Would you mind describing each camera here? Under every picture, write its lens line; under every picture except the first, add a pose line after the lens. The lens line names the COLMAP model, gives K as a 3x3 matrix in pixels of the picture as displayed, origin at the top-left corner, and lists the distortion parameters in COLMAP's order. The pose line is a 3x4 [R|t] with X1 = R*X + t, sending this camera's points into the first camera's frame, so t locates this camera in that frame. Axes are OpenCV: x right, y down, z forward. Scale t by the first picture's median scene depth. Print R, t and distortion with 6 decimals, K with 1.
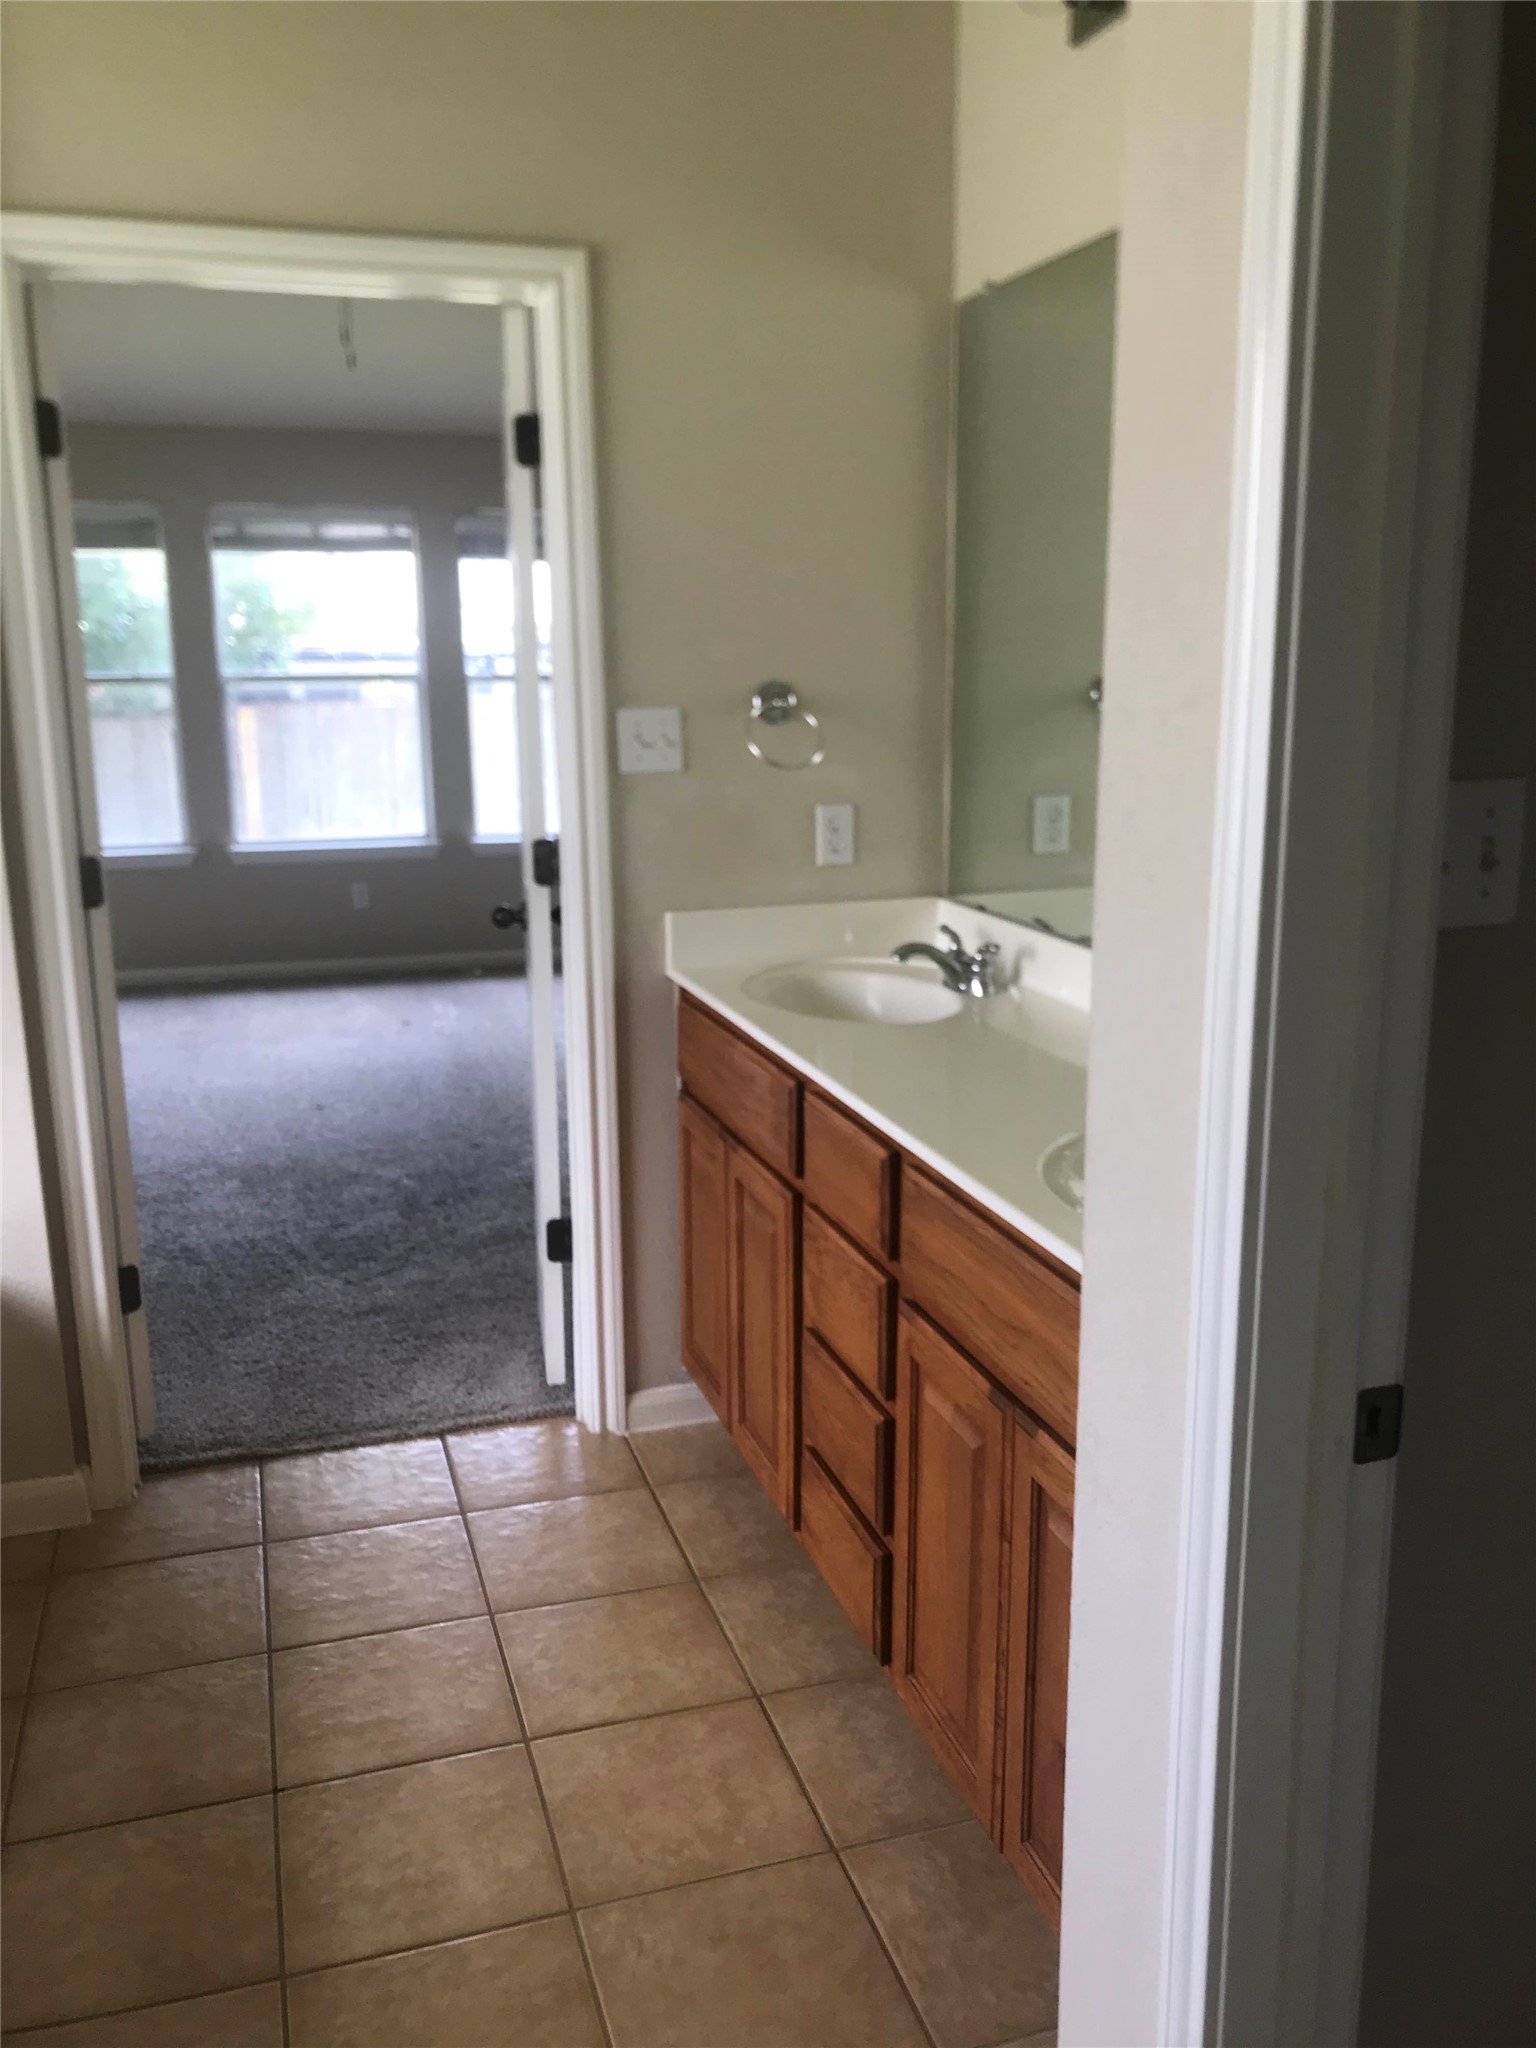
lens RADIAL K [[1729.6, 0, 768.0], [0, 1729.6, 1024.0], [0, 0, 1]] dist [0.057829, 0.000088]
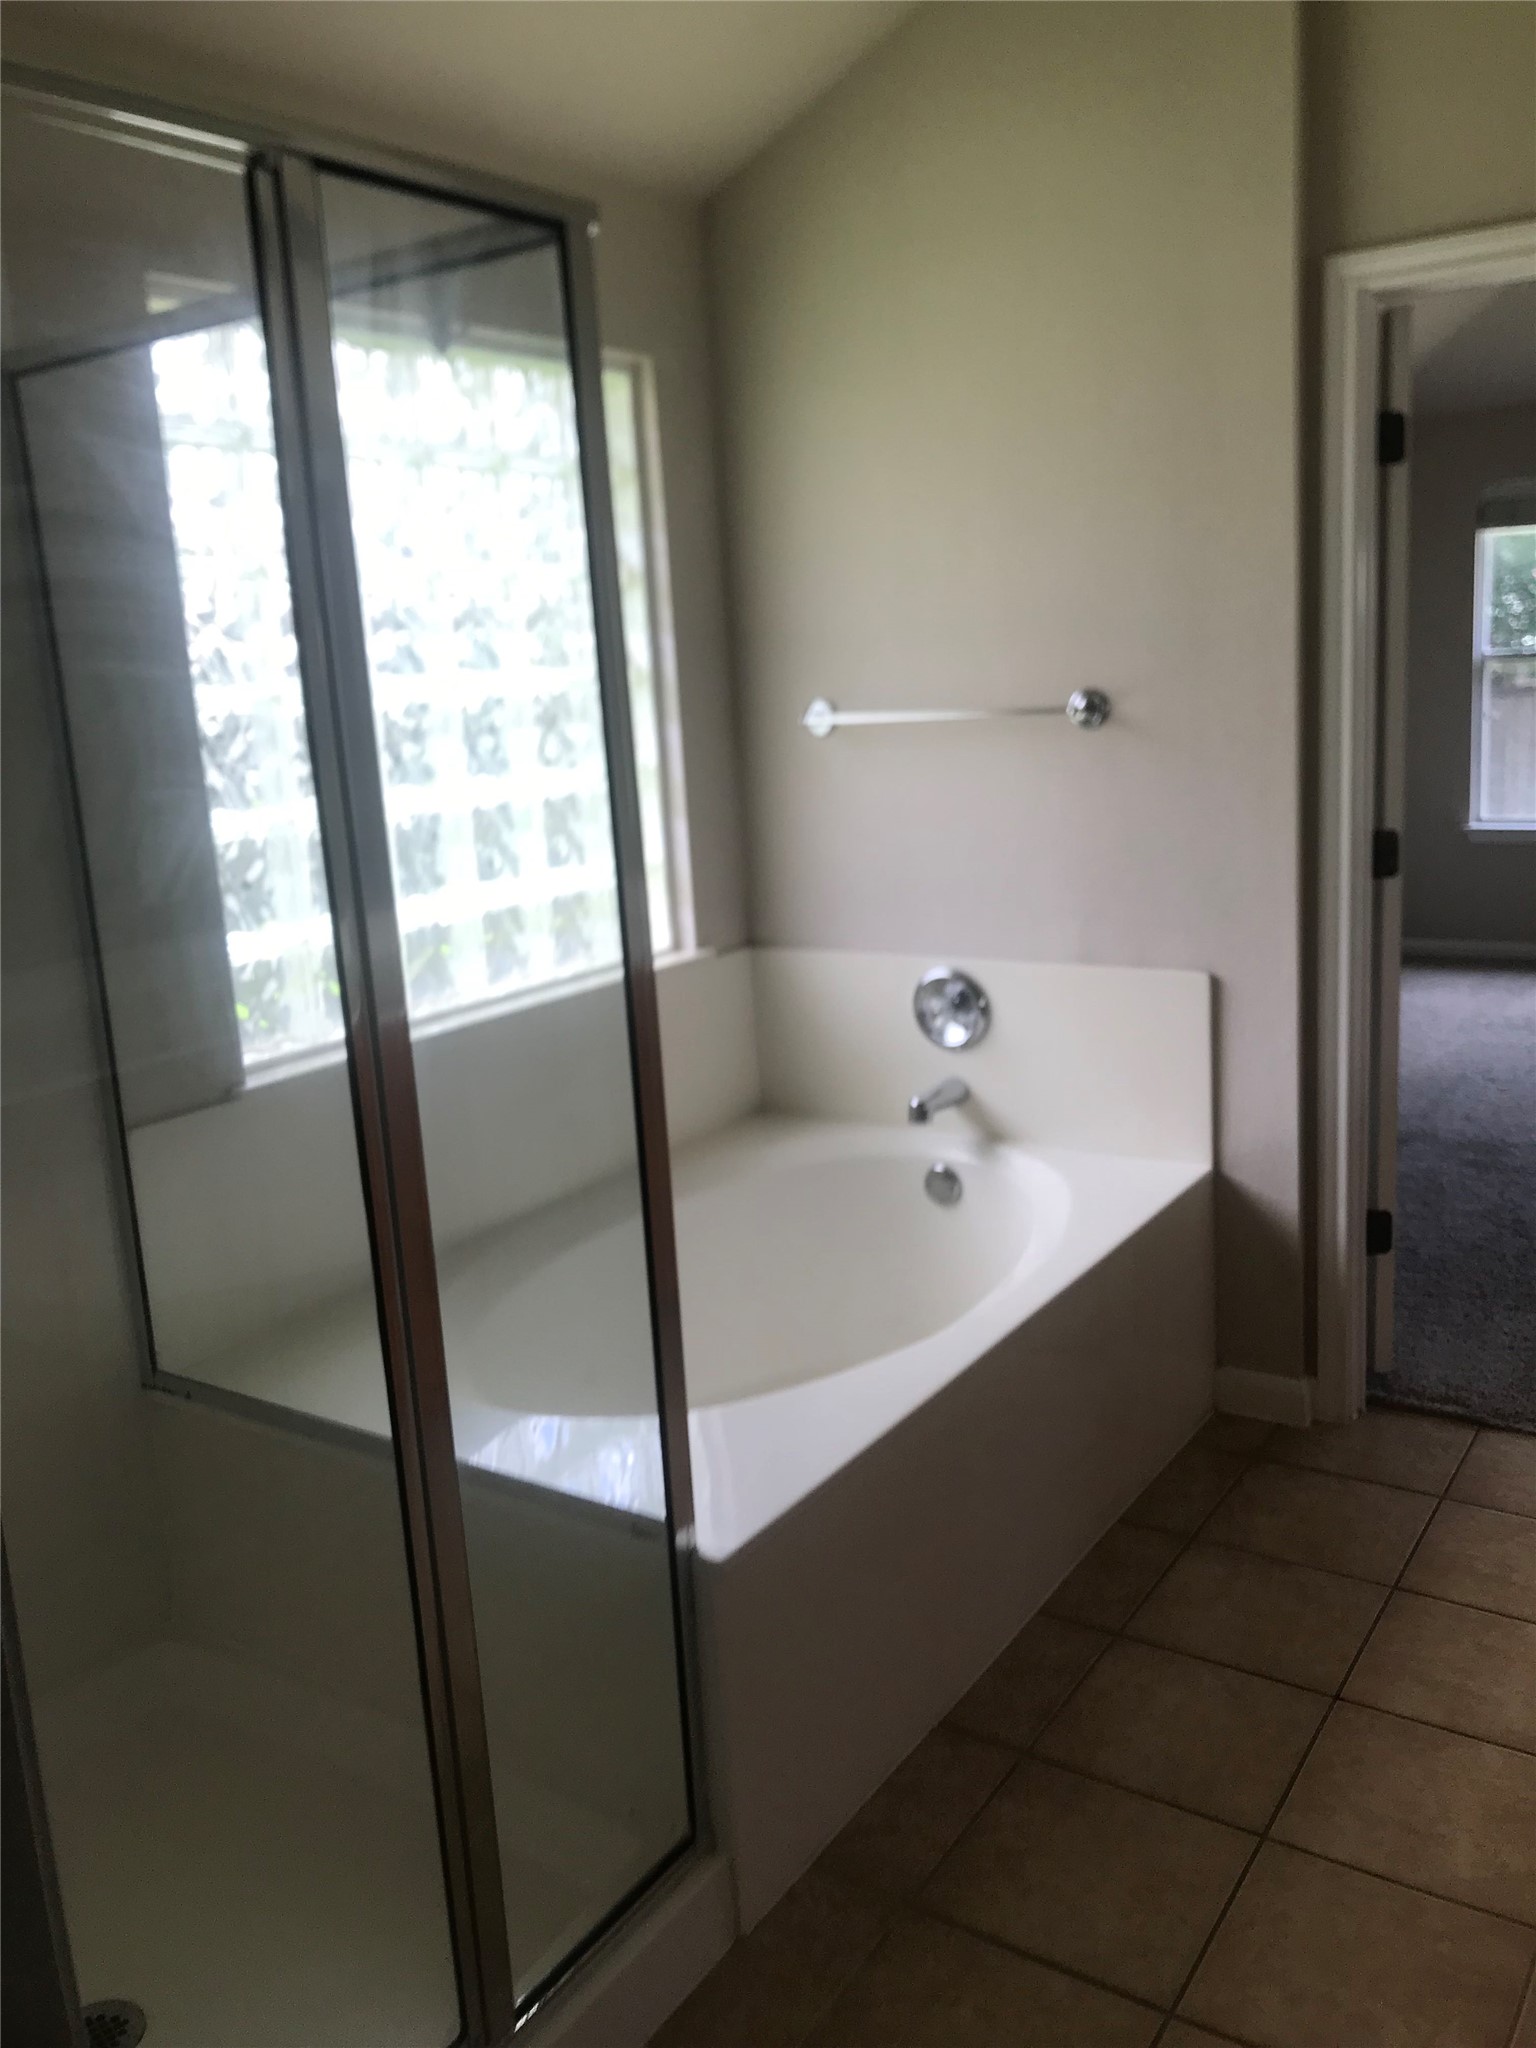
lens RADIAL K [[1729.6, 0, 768.0], [0, 1729.6, 1024.0], [0, 0, 1]] dist [0.057829, 0.000088]
pose [[0.631177, 0.124039, -0.765657, 0.211321], [-0.109355, 0.991501, 0.070479, -0.010549], [0.767892, 0.039243, 0.639377, 0.016611]]
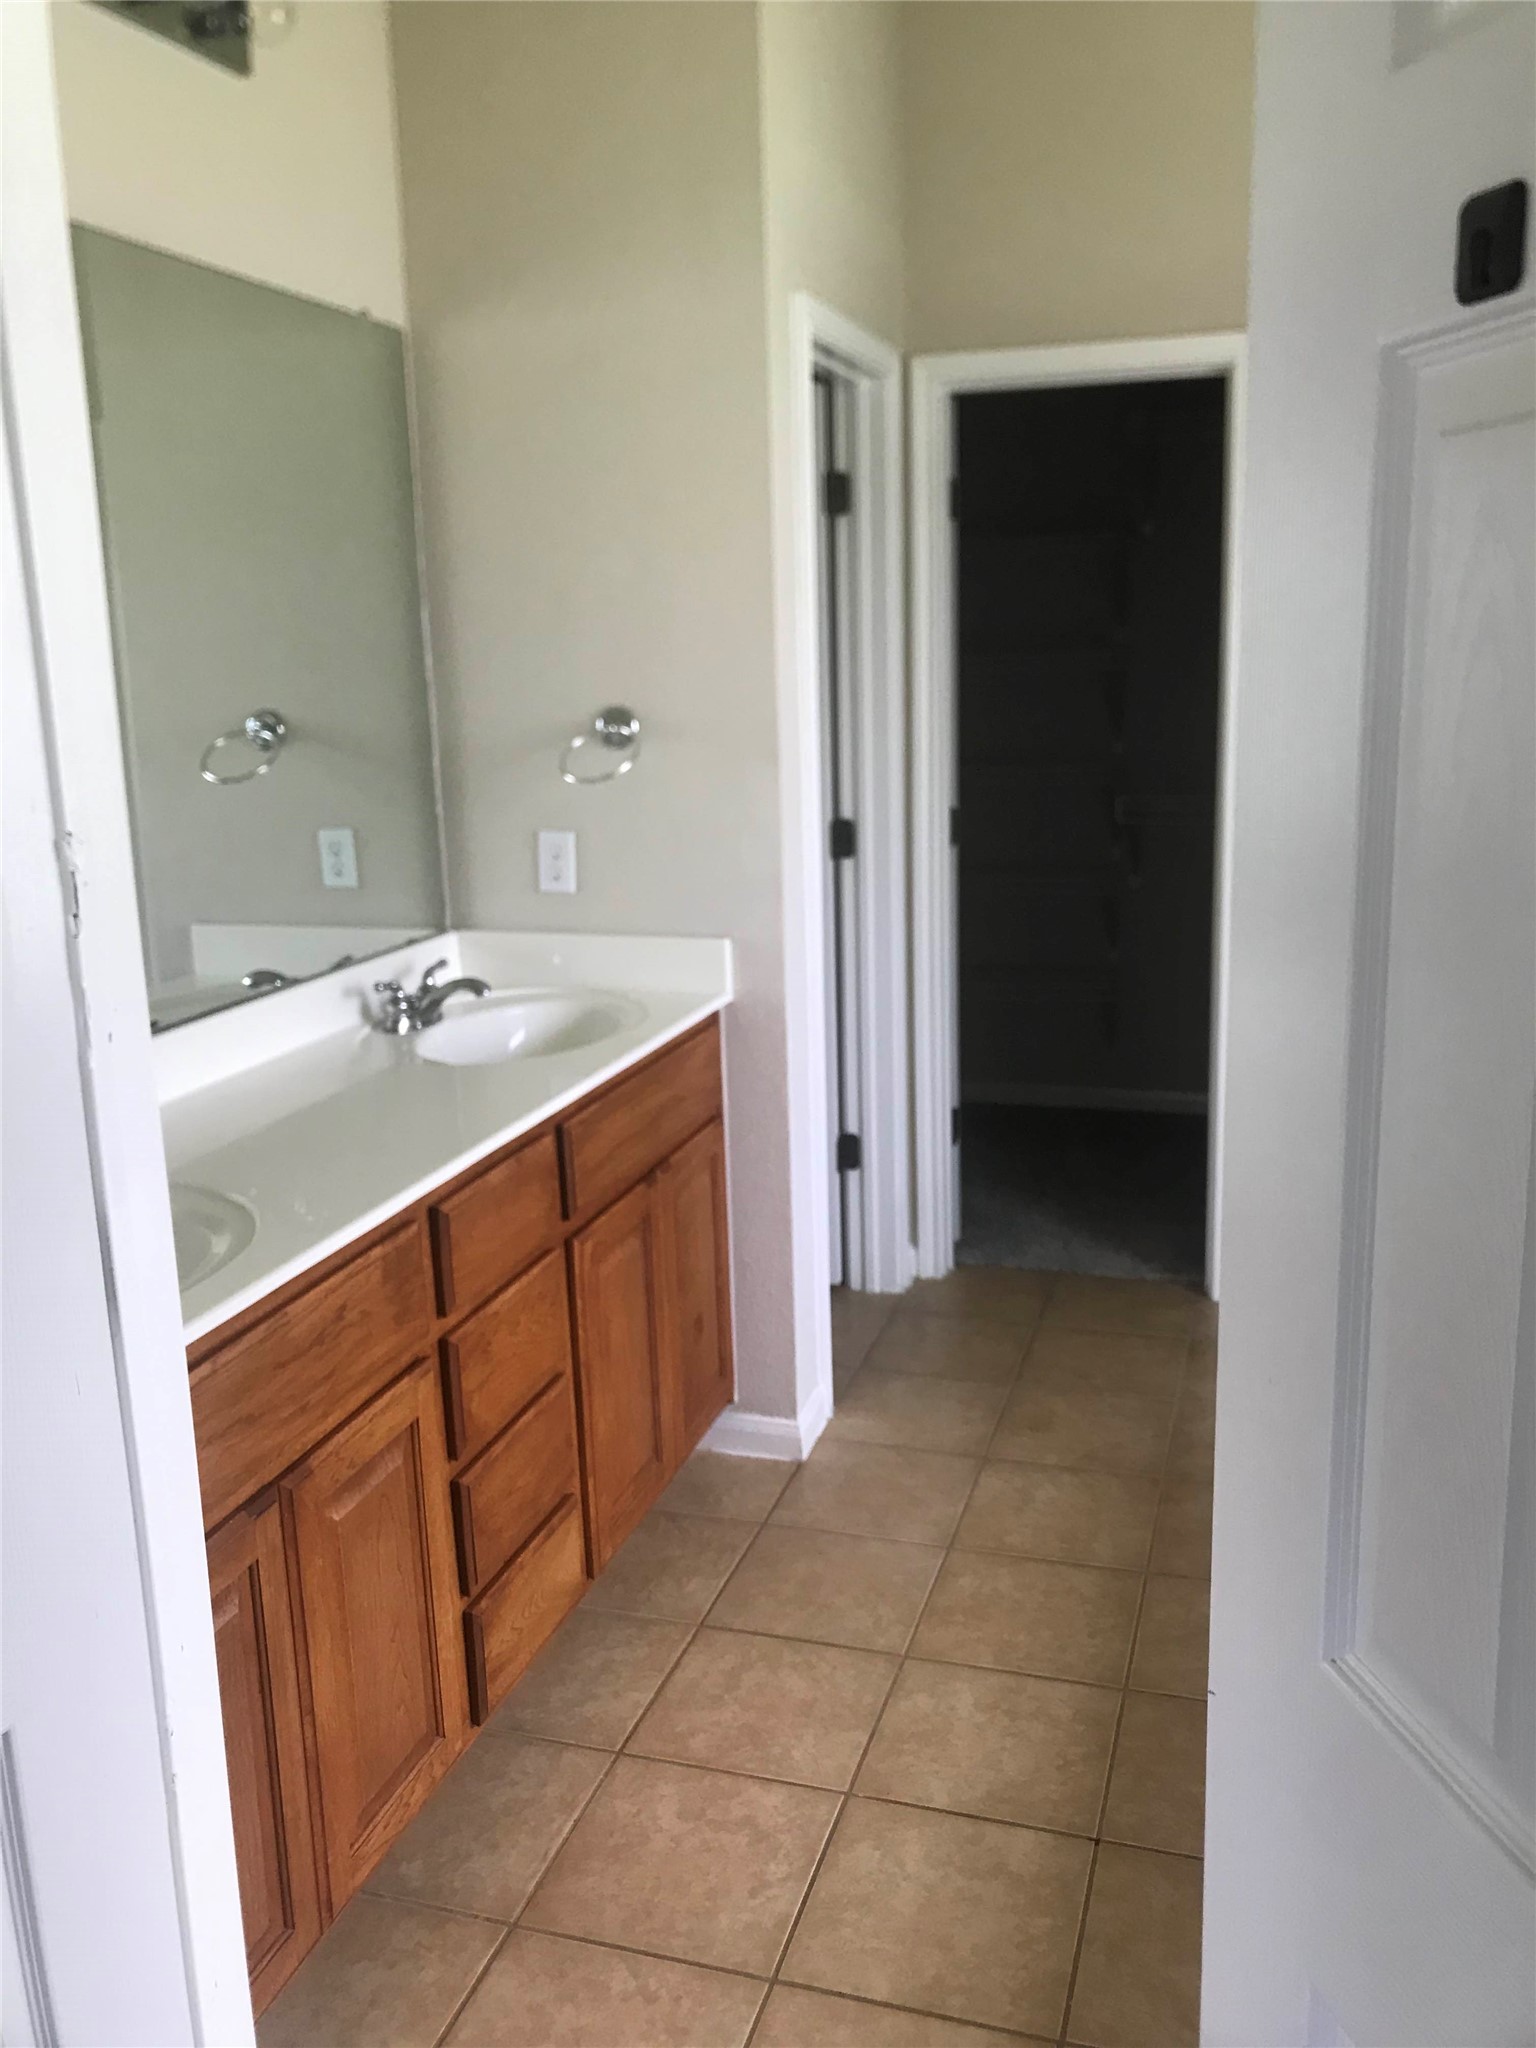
lens RADIAL K [[1729.6, 0, 768.0], [0, 1729.6, 1024.0], [0, 0, 1]] dist [0.057829, 0.000088]
pose [[-0.819372, -0.092055, 0.565823, -0.489510], [0.159130, 0.911710, 0.378765, -0.285476], [-0.550734, 0.400389, -0.732381, 1.249112]]
